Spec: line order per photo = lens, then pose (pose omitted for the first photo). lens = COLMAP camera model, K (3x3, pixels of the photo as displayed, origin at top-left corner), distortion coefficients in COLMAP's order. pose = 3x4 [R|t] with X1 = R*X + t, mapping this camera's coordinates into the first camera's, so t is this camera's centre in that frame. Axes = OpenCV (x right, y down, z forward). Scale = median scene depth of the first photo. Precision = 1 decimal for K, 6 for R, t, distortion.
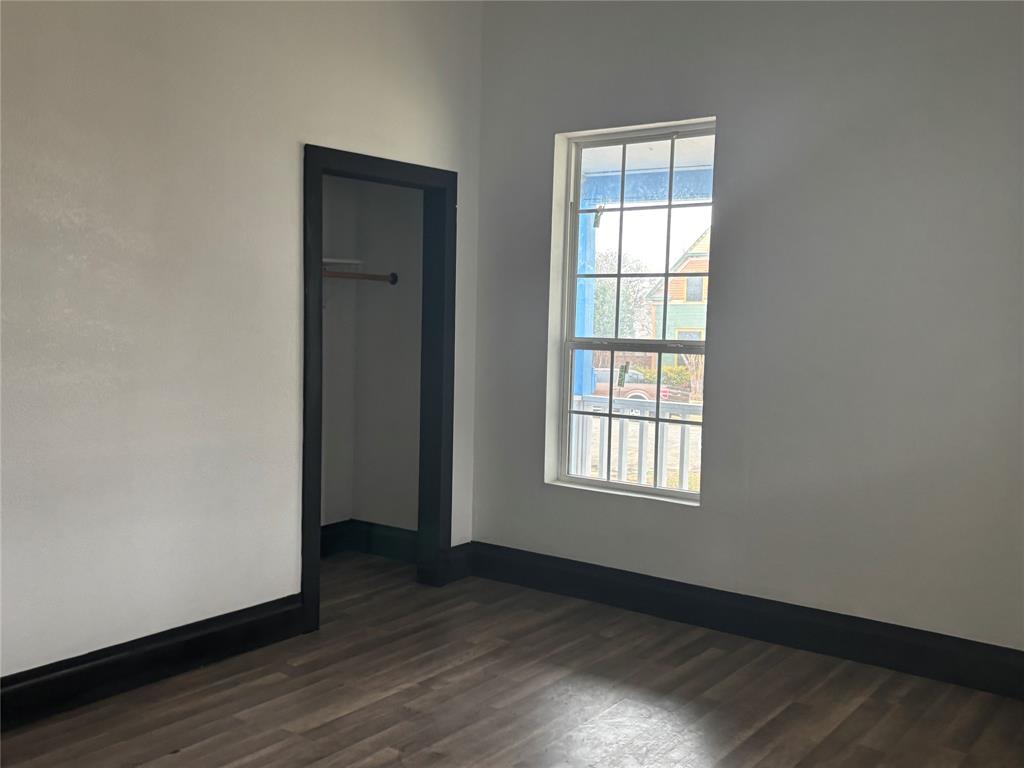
lens RADIAL K [[976.5, 0, 511.1], [0, 976.5, 381.4], [0, 0, 1]] dist [0.037424, 0.000000]
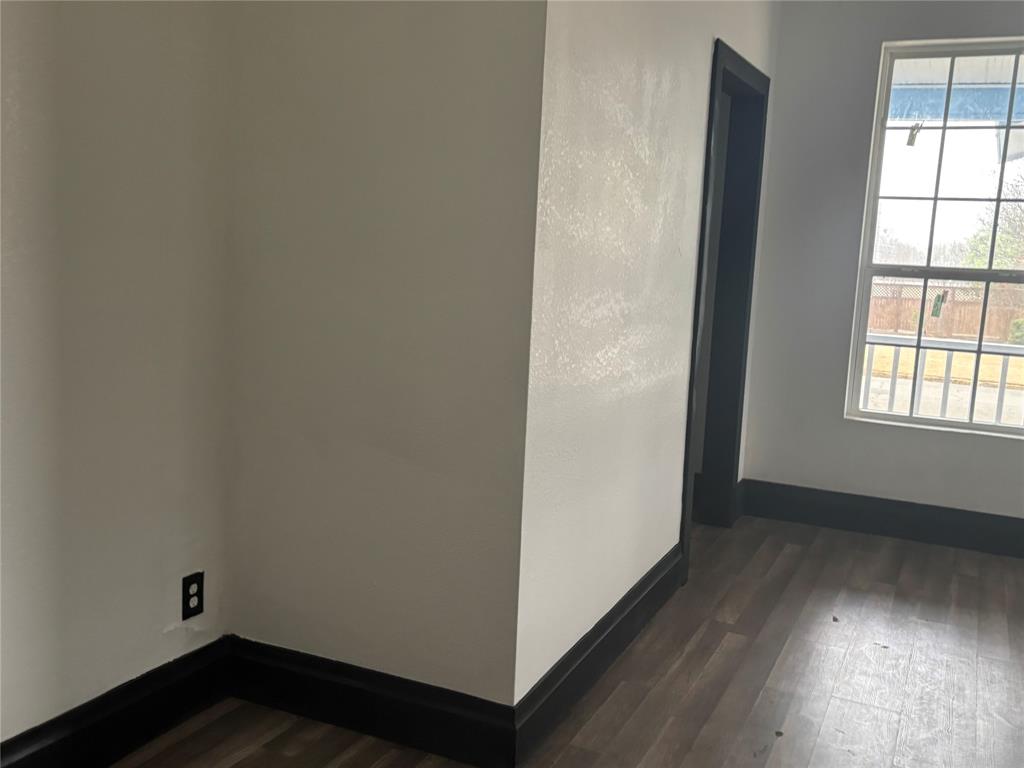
lens RADIAL K [[976.5, 0, 512.2], [0, 976.5, 384.6], [0, 0, 1]] dist [0.037424, 0.000000]
pose [[0.979320, -0.007785, 0.202166, -0.487132], [-0.009967, 0.996190, 0.086642, -0.007855], [-0.202070, -0.086865, 0.975511, 0.137841]]
